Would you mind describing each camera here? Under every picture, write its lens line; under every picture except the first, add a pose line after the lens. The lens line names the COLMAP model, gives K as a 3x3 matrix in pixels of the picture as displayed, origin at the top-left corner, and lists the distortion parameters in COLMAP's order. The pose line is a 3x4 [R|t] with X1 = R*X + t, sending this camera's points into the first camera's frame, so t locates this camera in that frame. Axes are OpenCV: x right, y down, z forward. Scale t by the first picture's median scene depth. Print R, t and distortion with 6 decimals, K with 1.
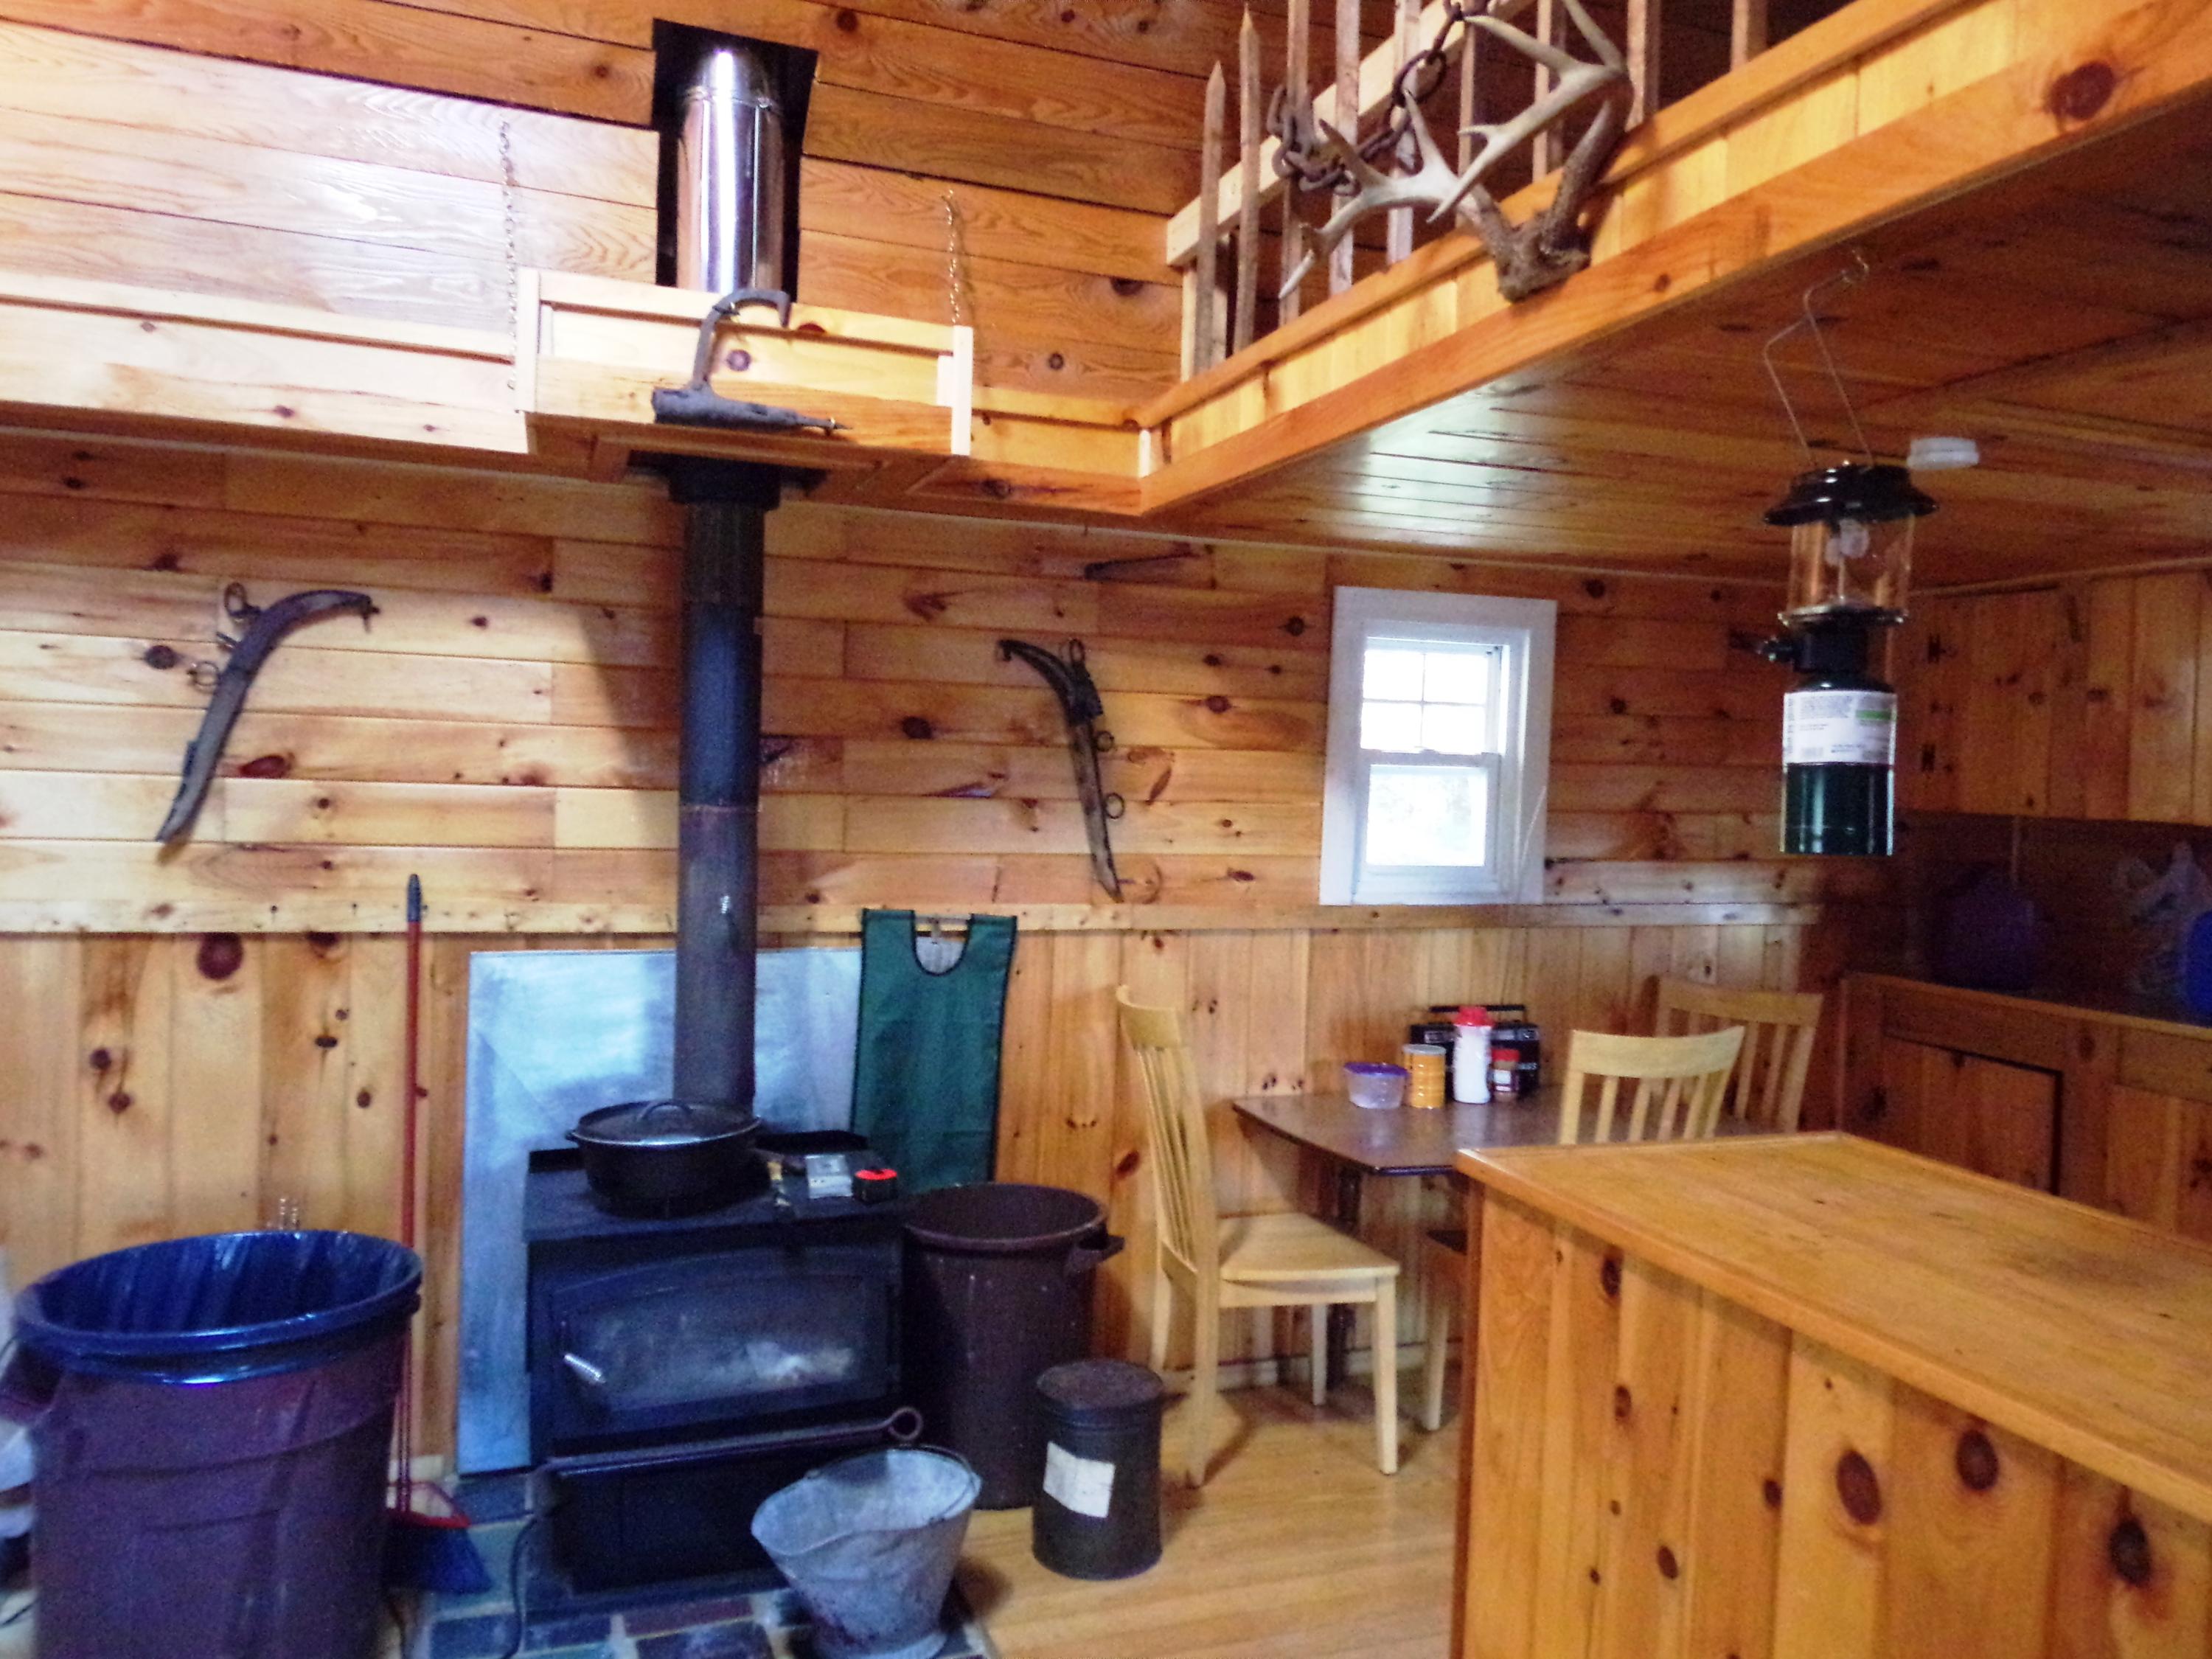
lens RADIAL K [[1557.5, 0, 1085.0], [0, 1557.5, 810.8], [0, 0, 1]] dist [0.091546, -0.096843]
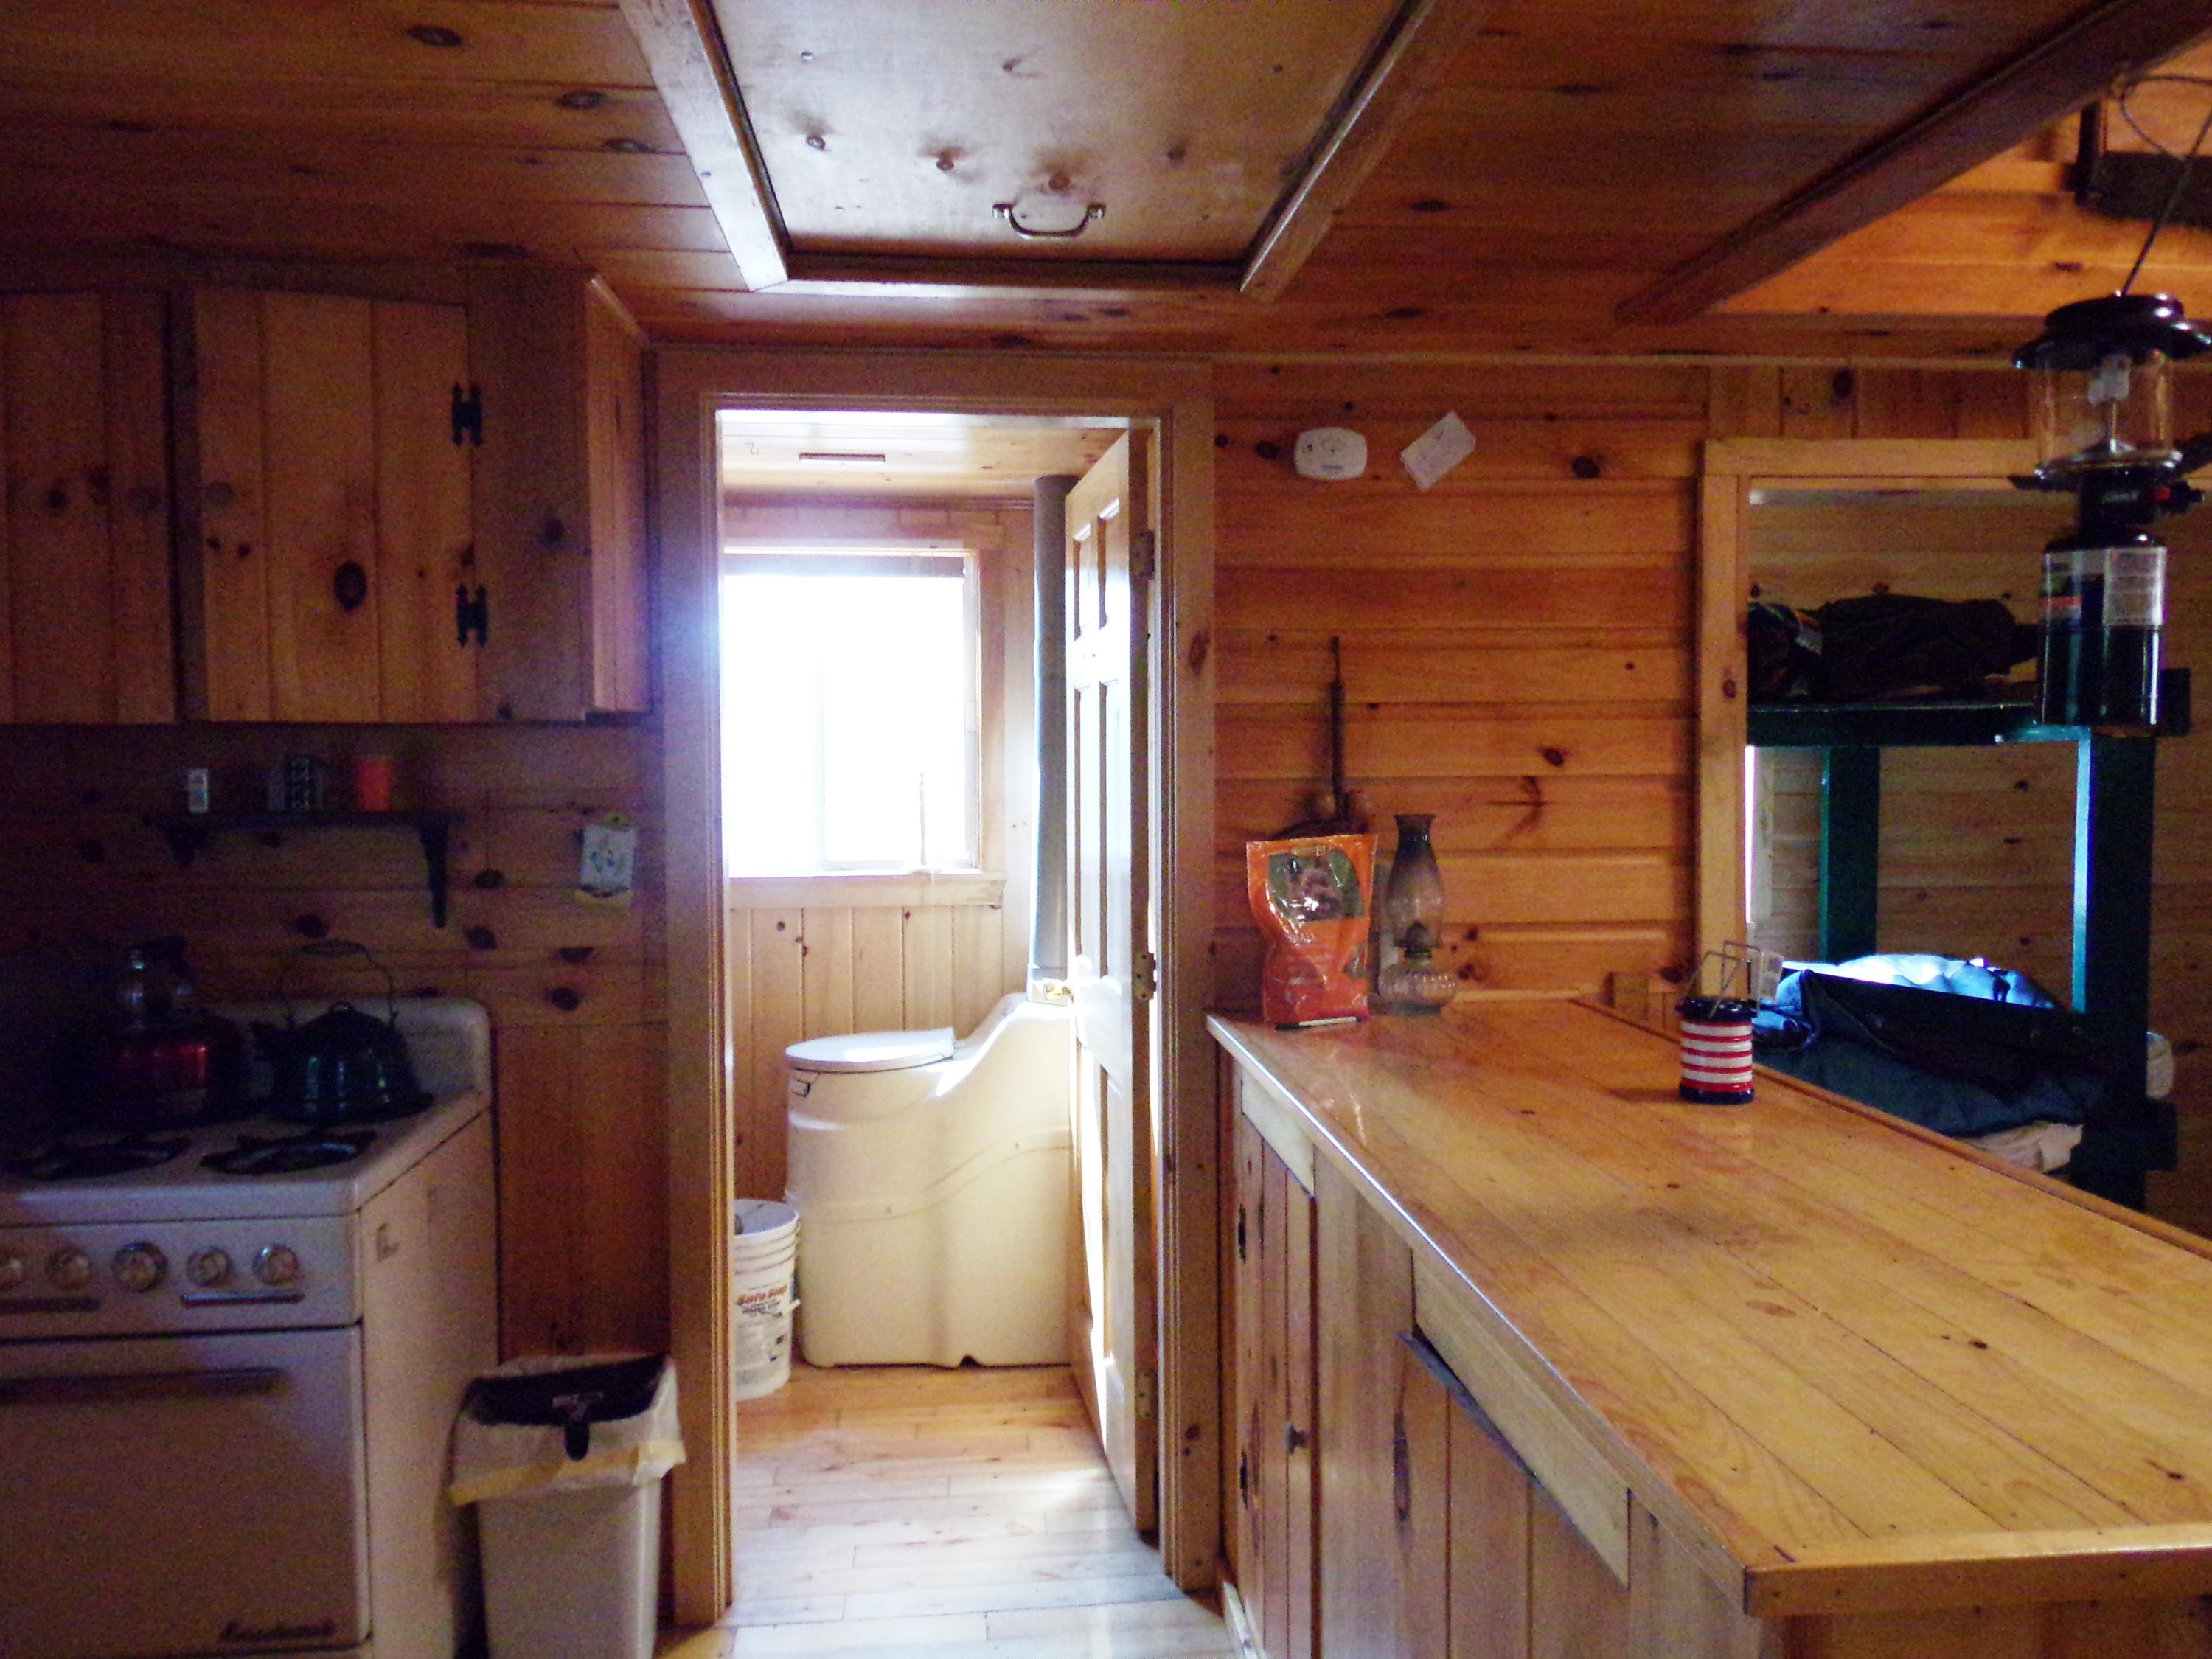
lens RADIAL K [[1557.5, 0, 1070.8], [0, 1557.5, 817.0], [0, 0, 1]] dist [0.091546, -0.096843]
pose [[-0.966170, -0.043690, 0.254179, 0.347108], [-0.021470, 0.995752, 0.089543, 0.005475], [-0.257012, 0.081056, -0.963003, 0.875805]]
